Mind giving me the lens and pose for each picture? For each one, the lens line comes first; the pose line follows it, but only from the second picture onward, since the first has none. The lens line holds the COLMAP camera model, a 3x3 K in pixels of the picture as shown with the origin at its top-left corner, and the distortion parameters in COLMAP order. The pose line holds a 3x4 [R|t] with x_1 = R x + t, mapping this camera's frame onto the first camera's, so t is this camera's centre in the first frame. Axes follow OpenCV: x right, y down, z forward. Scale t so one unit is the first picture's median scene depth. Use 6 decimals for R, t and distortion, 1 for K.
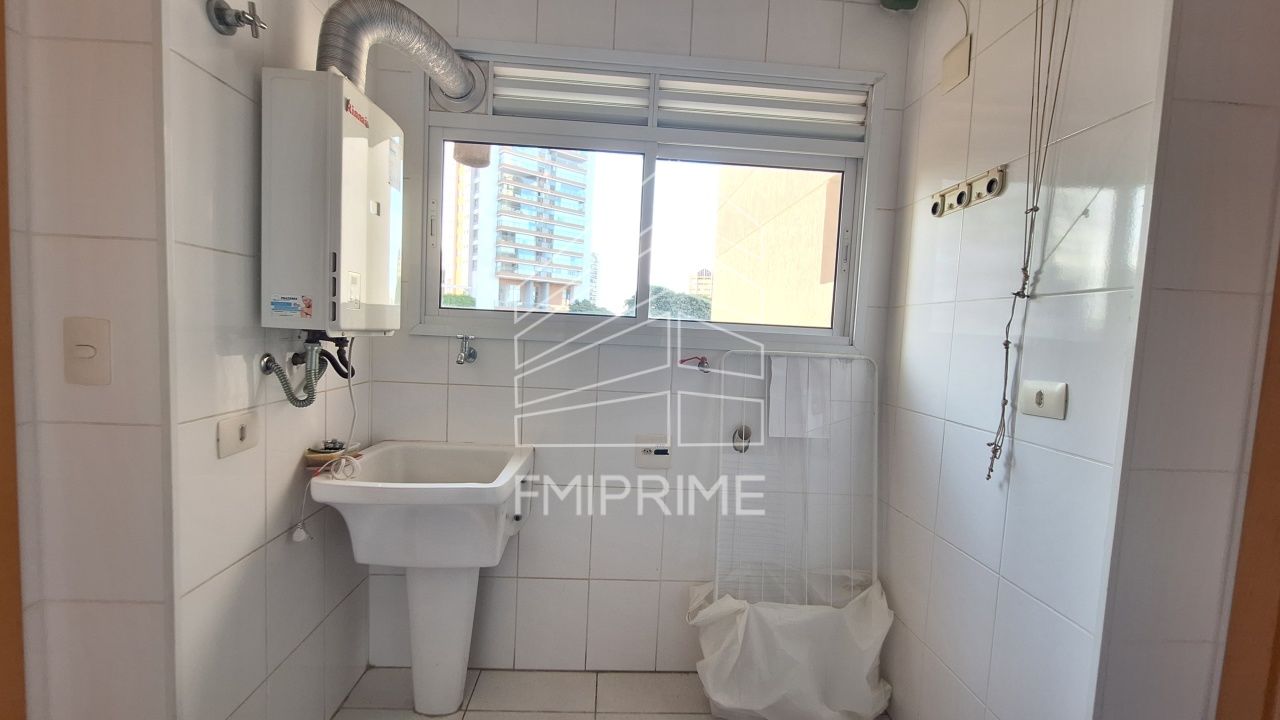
lens RADIAL K [[503.1, 0, 636.0], [0, 503.1, 359.2], [0, 0, 1]] dist [0.000996, 0.000018]
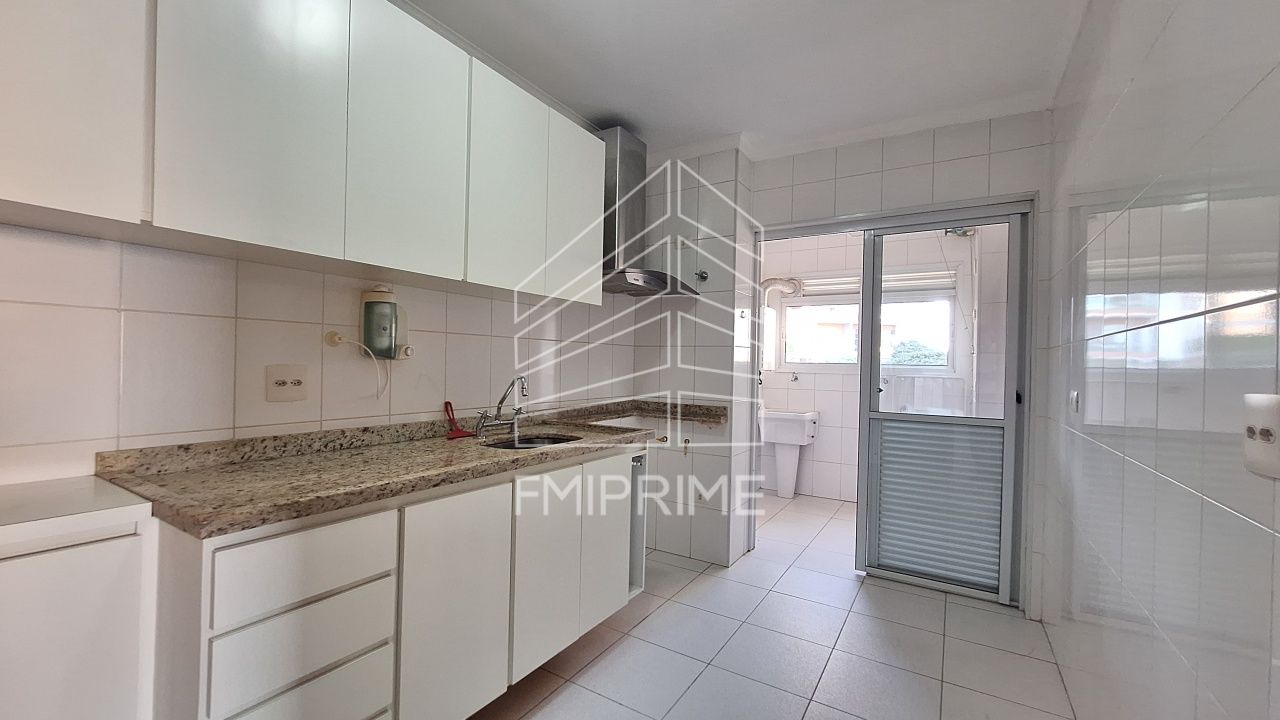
lens RADIAL K [[503.1, 0, 637.2], [0, 503.1, 360.5], [0, 0, 1]] dist [0.000996, 0.000018]
pose [[0.816415, -0.033467, -0.576494, 0.613942], [-0.016193, 0.996600, -0.080787, 0.143489], [0.577238, 0.075291, 0.813098, -1.943773]]
